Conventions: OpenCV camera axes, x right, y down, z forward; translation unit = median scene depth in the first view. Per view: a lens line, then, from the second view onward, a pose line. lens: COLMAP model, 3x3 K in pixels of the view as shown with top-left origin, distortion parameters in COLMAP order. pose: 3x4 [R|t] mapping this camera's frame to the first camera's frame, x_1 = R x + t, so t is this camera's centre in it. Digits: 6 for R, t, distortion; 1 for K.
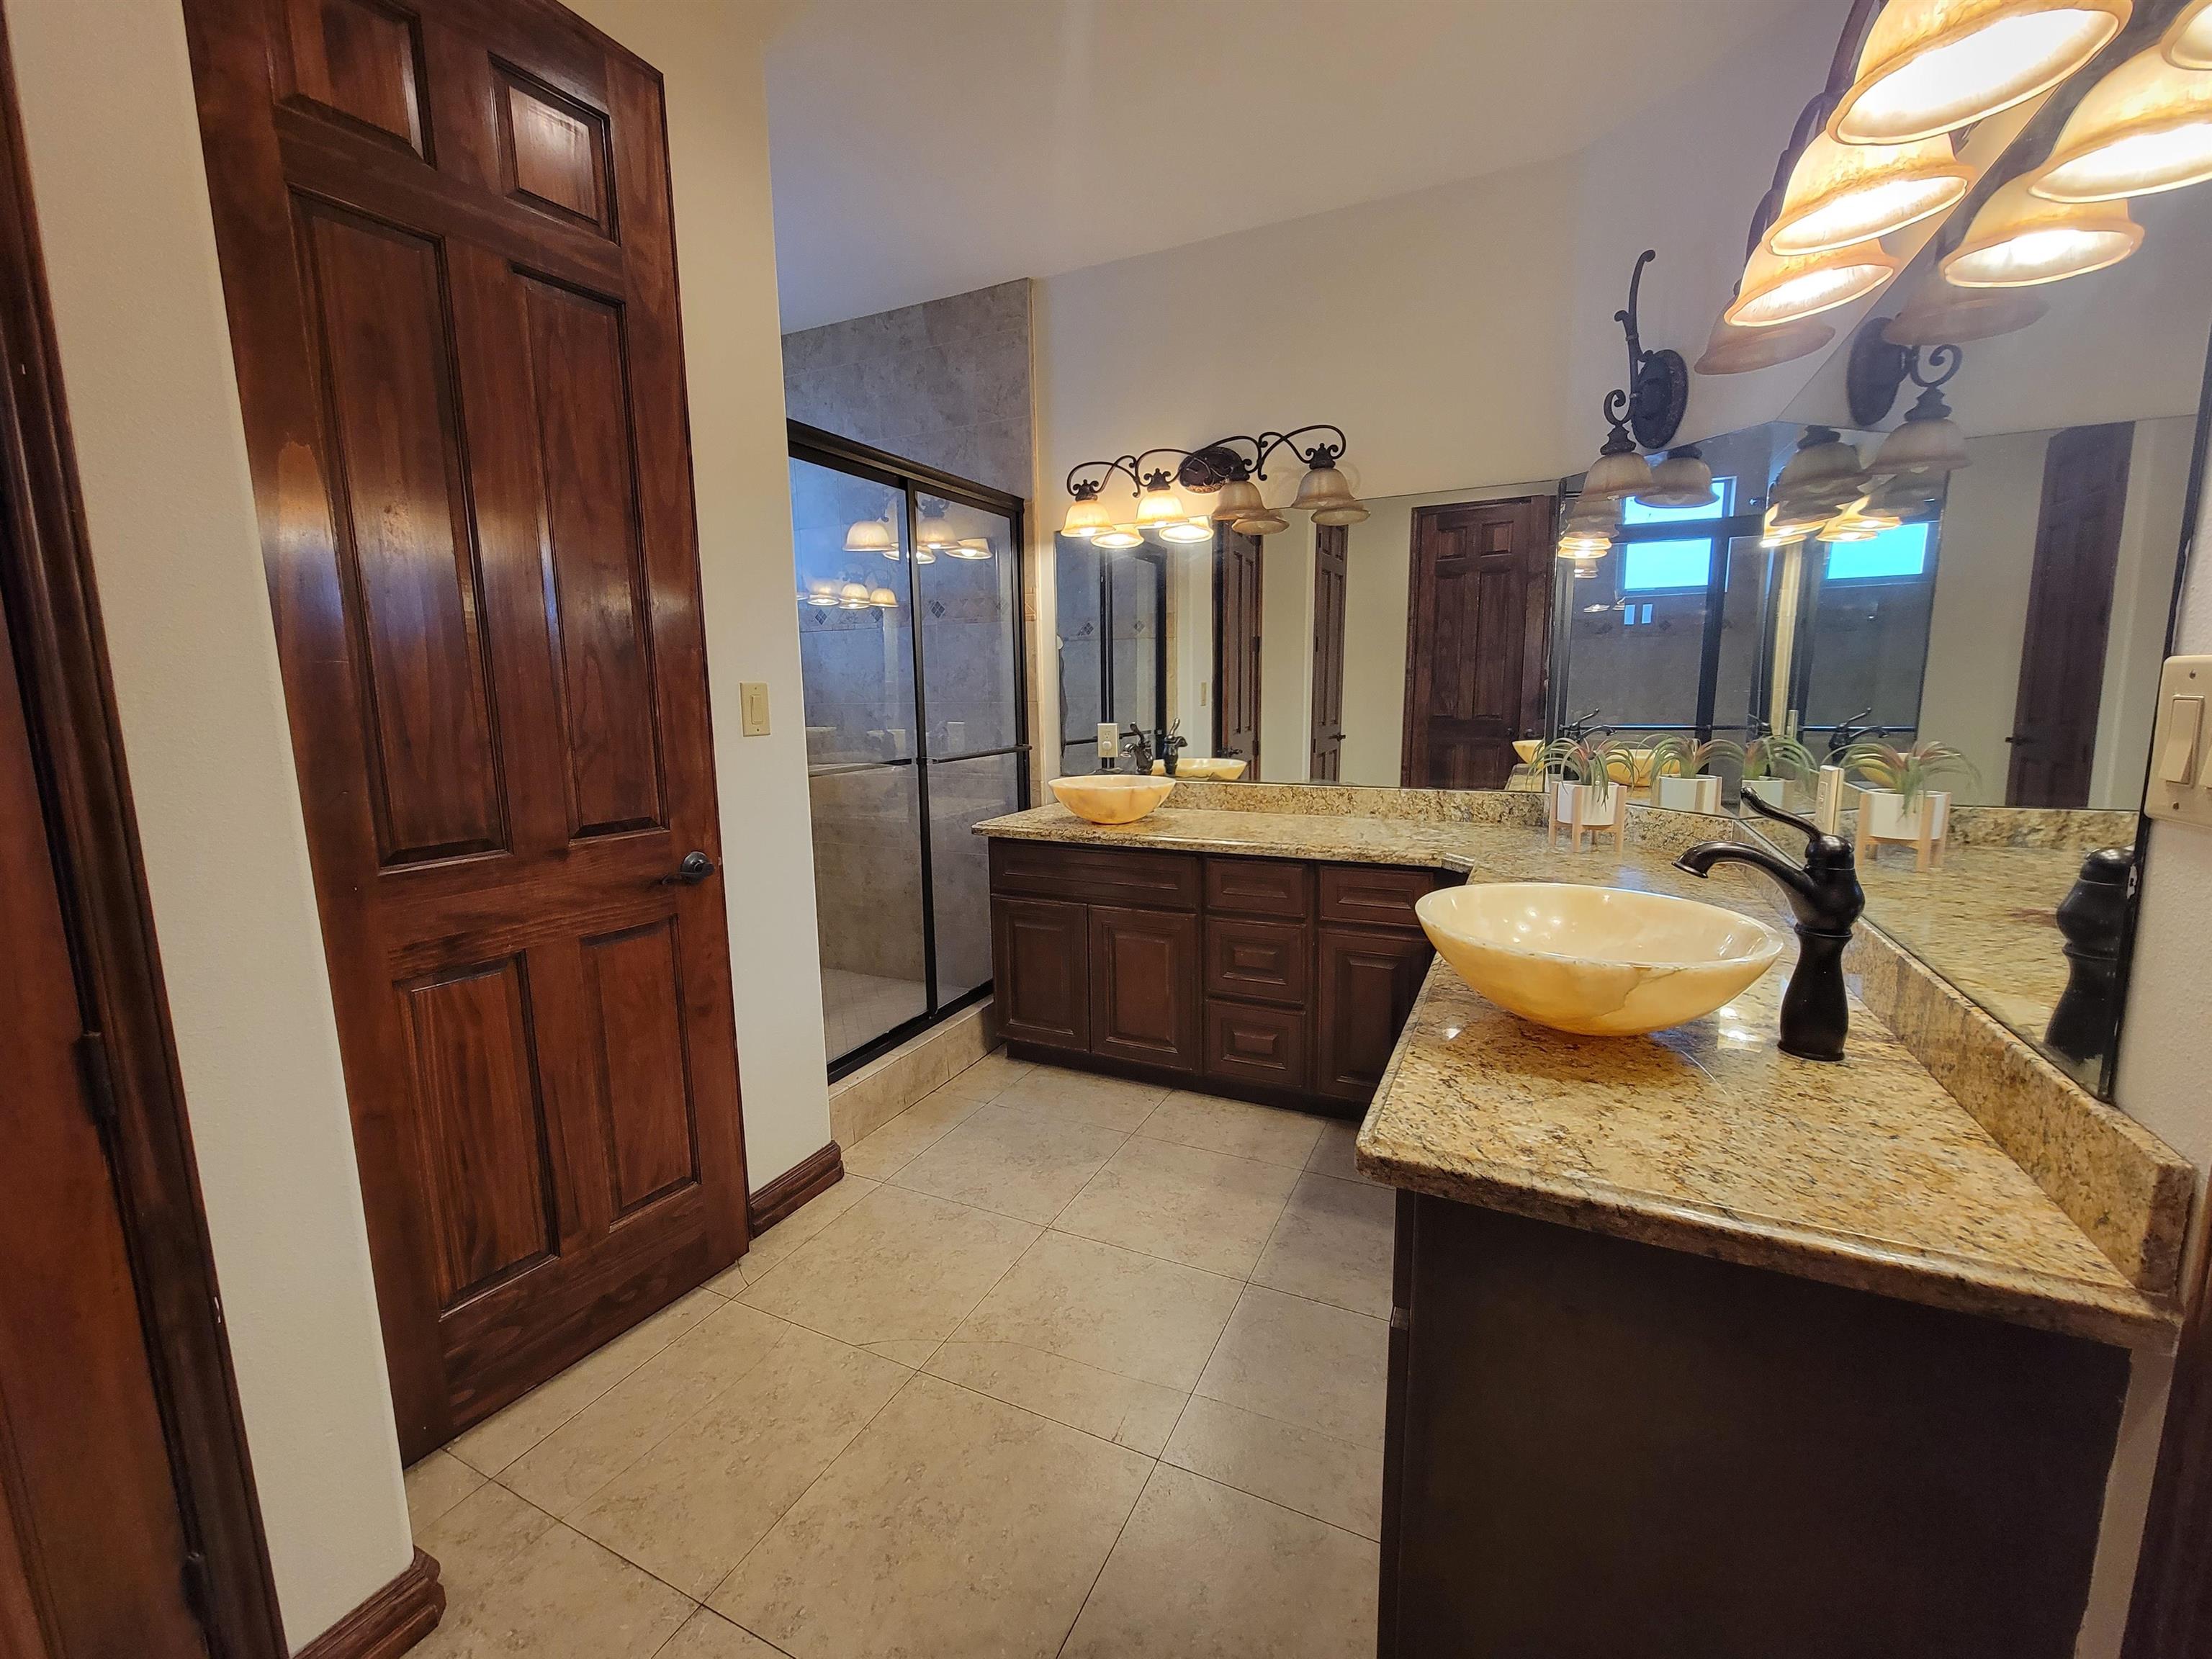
lens RADIAL K [[906.1, 0, 1105.5], [0, 906.1, 827.9], [0, 0, 1]] dist [-0.003349, -0.000462]
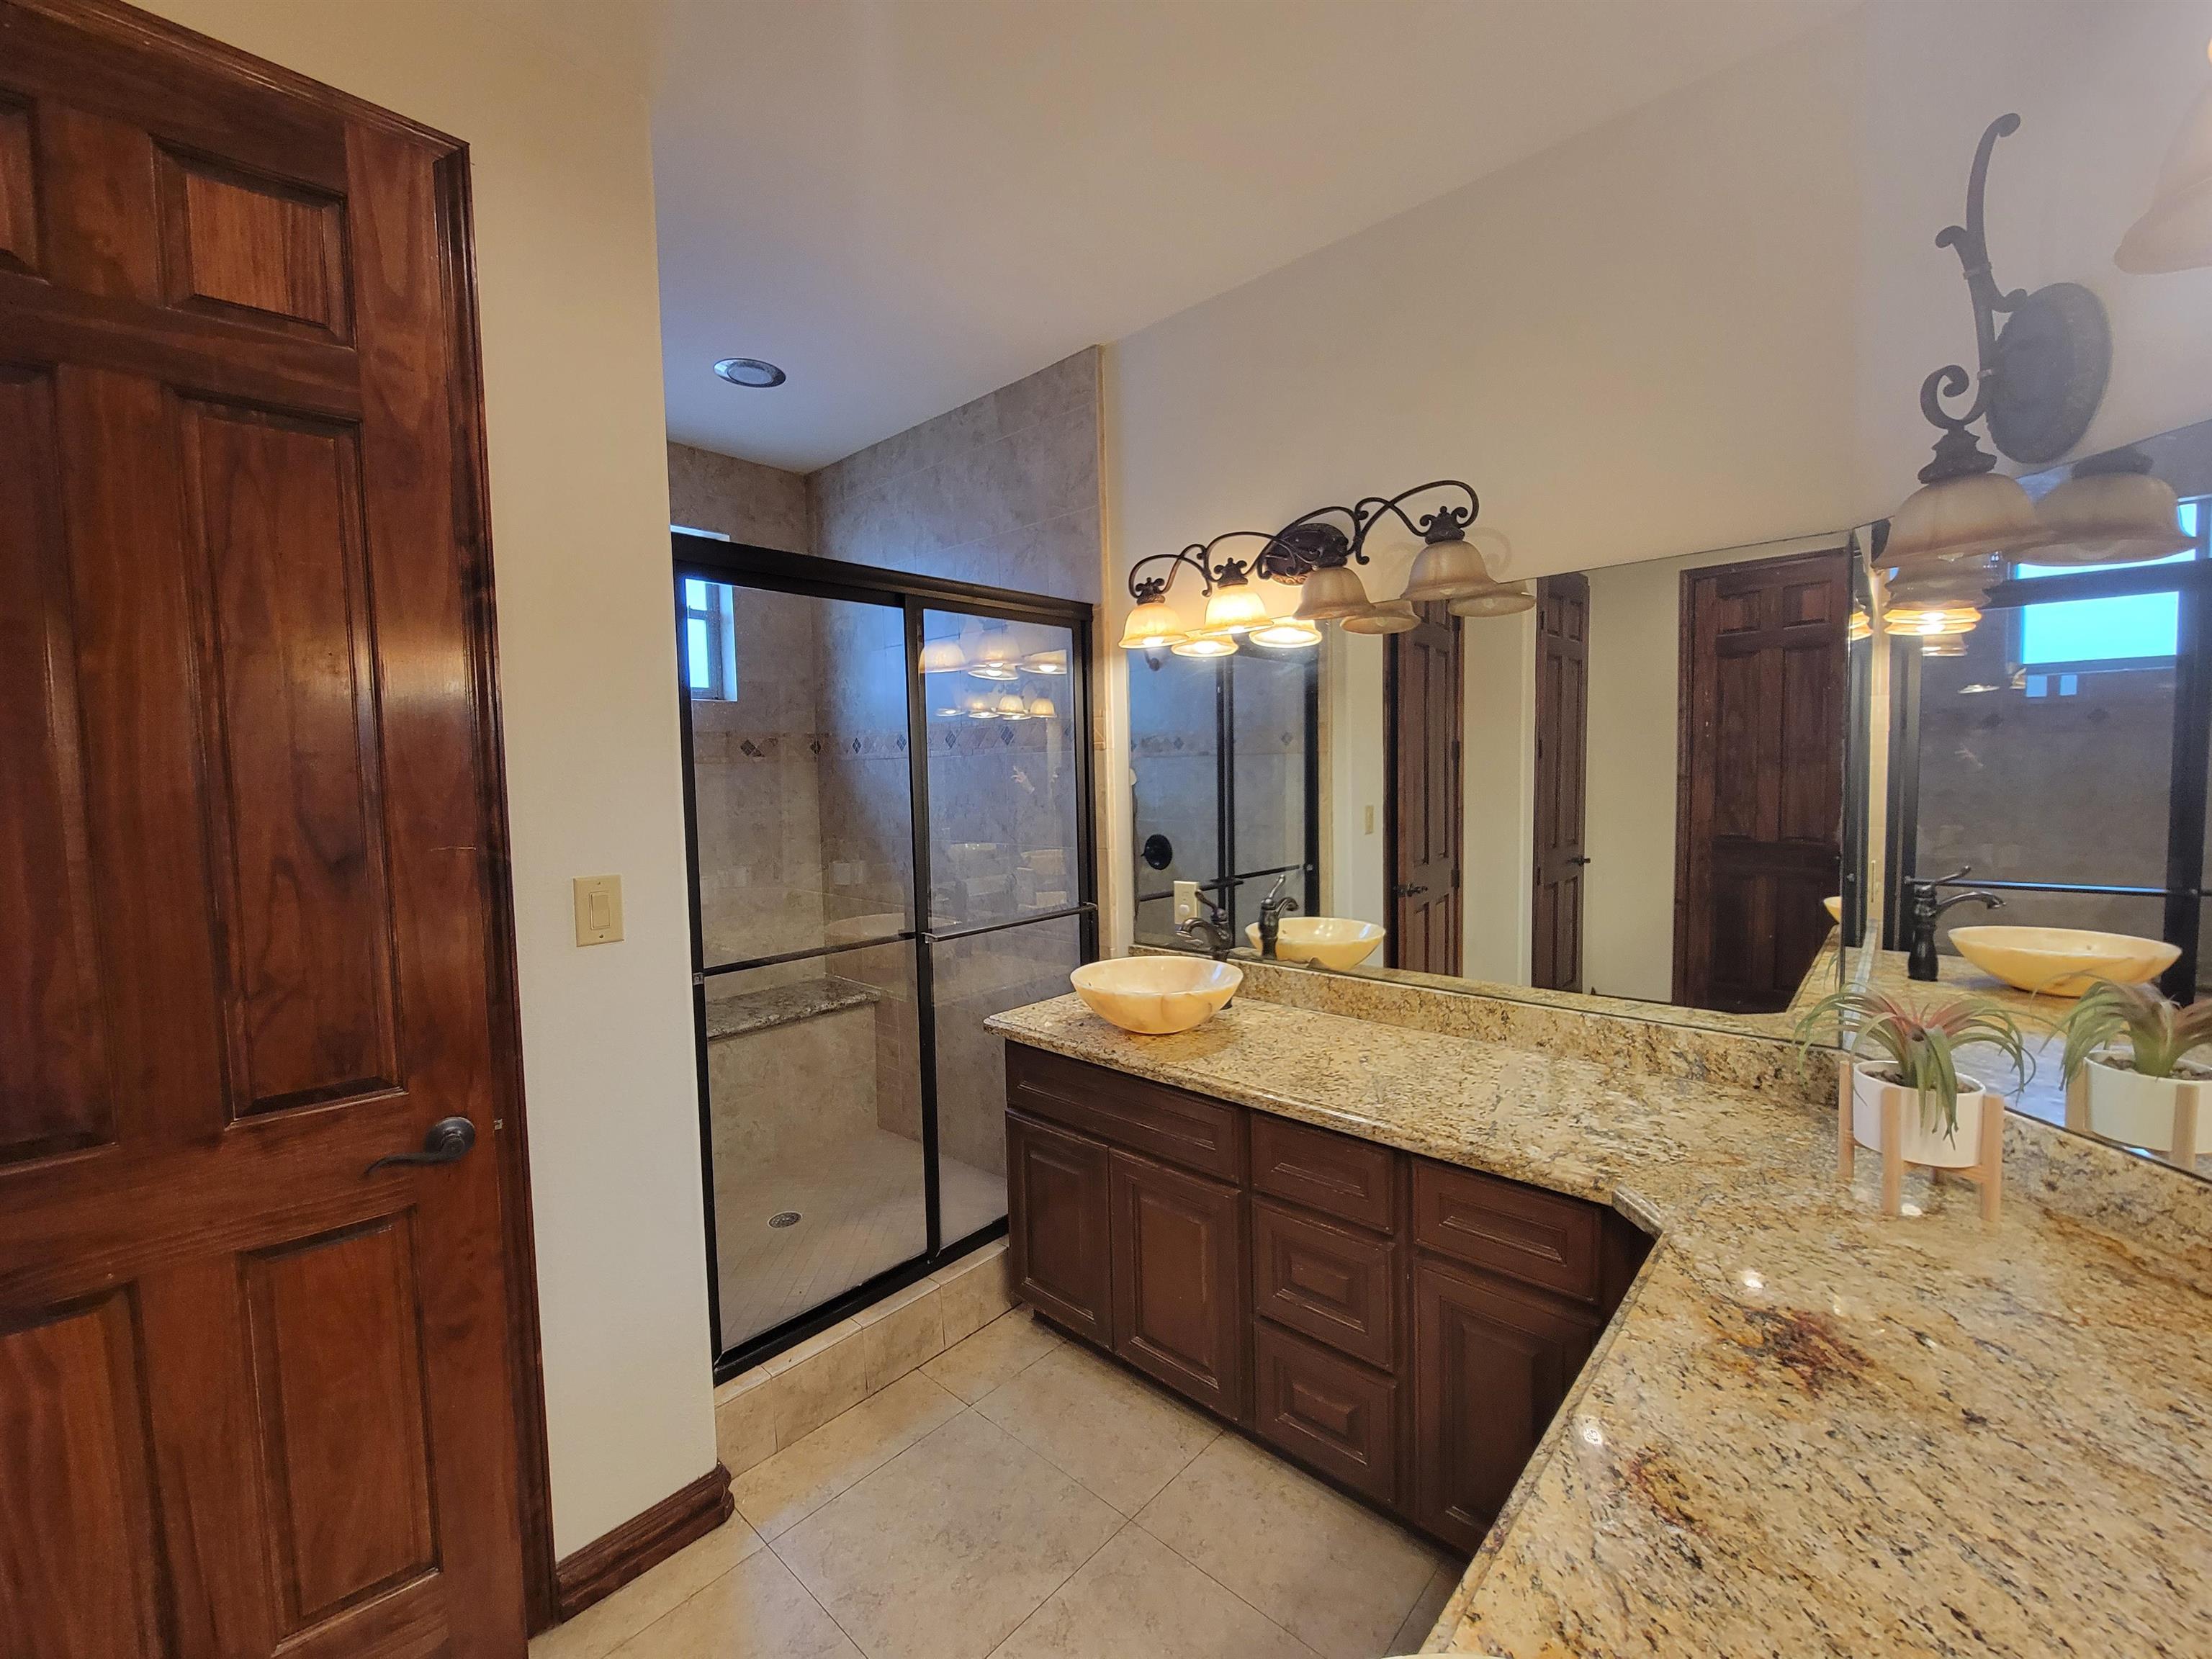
lens RADIAL K [[906.1, 0, 1105.9], [0, 906.1, 828.4], [0, 0, 1]] dist [-0.003349, -0.000462]
pose [[0.958435, 0.009145, -0.285164, 0.196063], [-0.033021, 0.996325, -0.079032, -0.120861], [0.283393, 0.085163, 0.955215, 0.297530]]
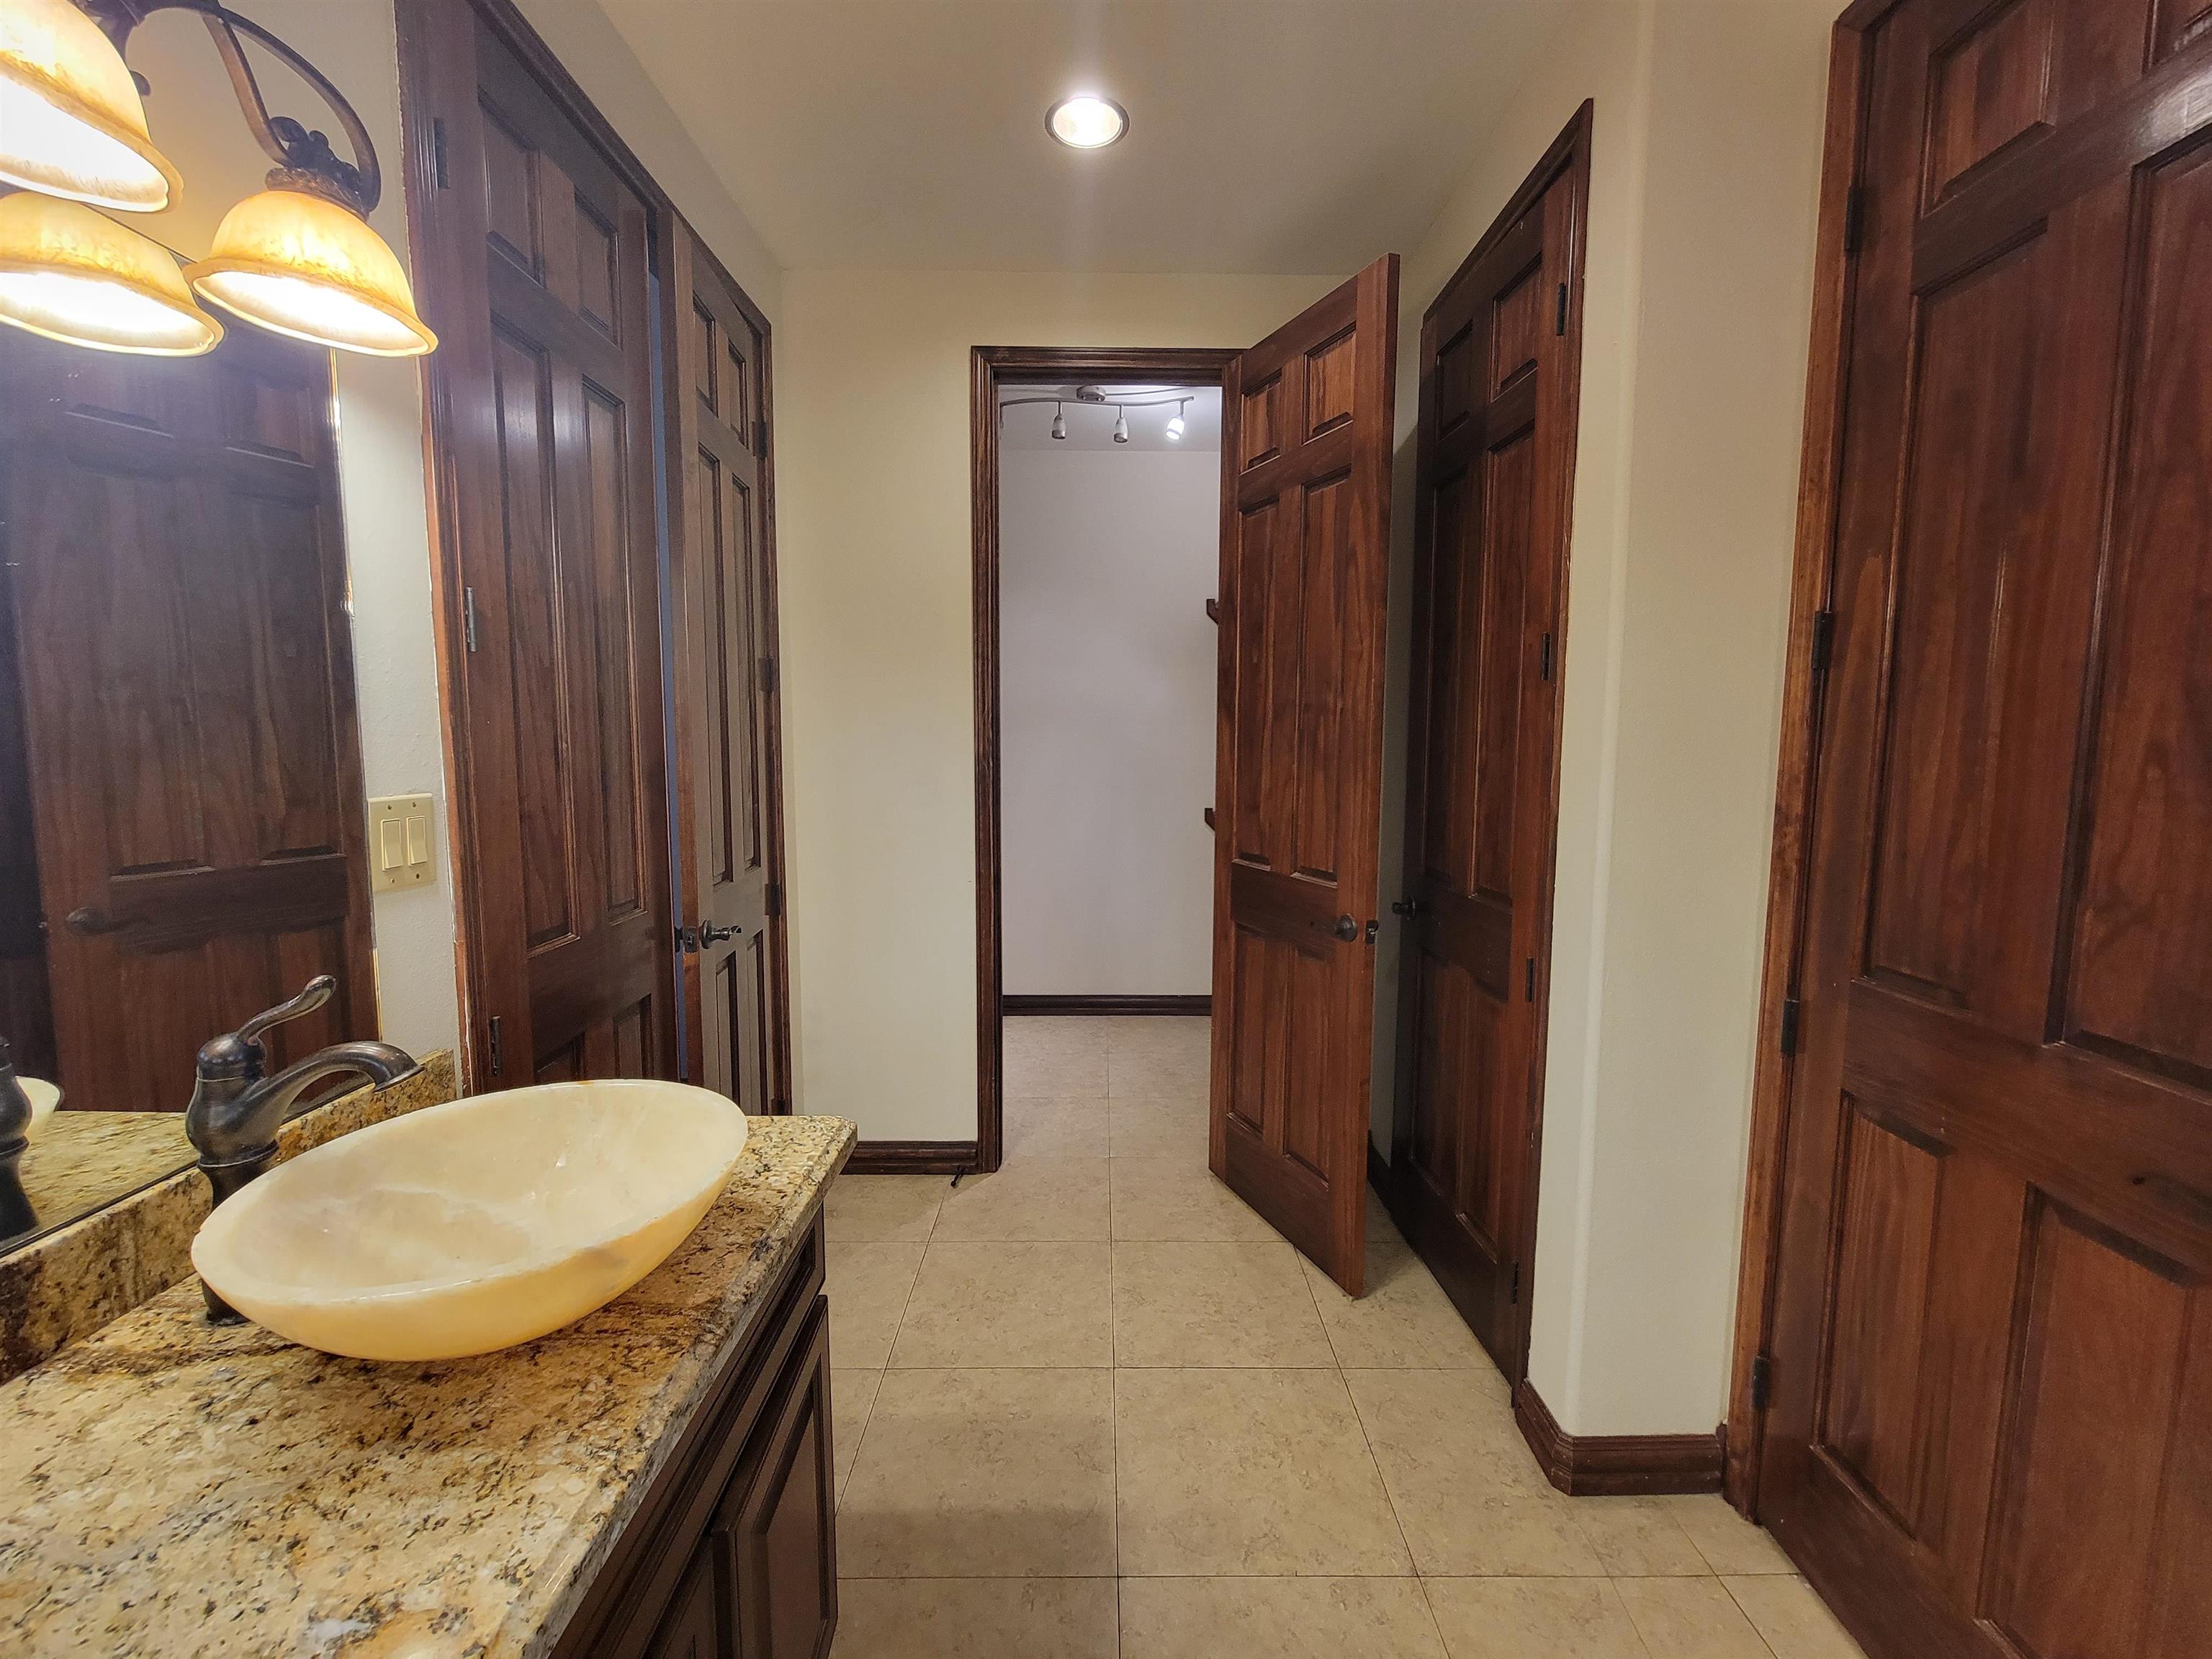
lens RADIAL K [[906.1, 0, 1106.3], [0, 906.1, 808.1], [0, 0, 1]] dist [-0.003349, -0.000462]
pose [[-0.895873, 0.049913, -0.441497, 0.177889], [-0.062217, 0.969787, 0.235886, -0.162283], [0.439932, 0.238793, -0.865701, 0.767614]]
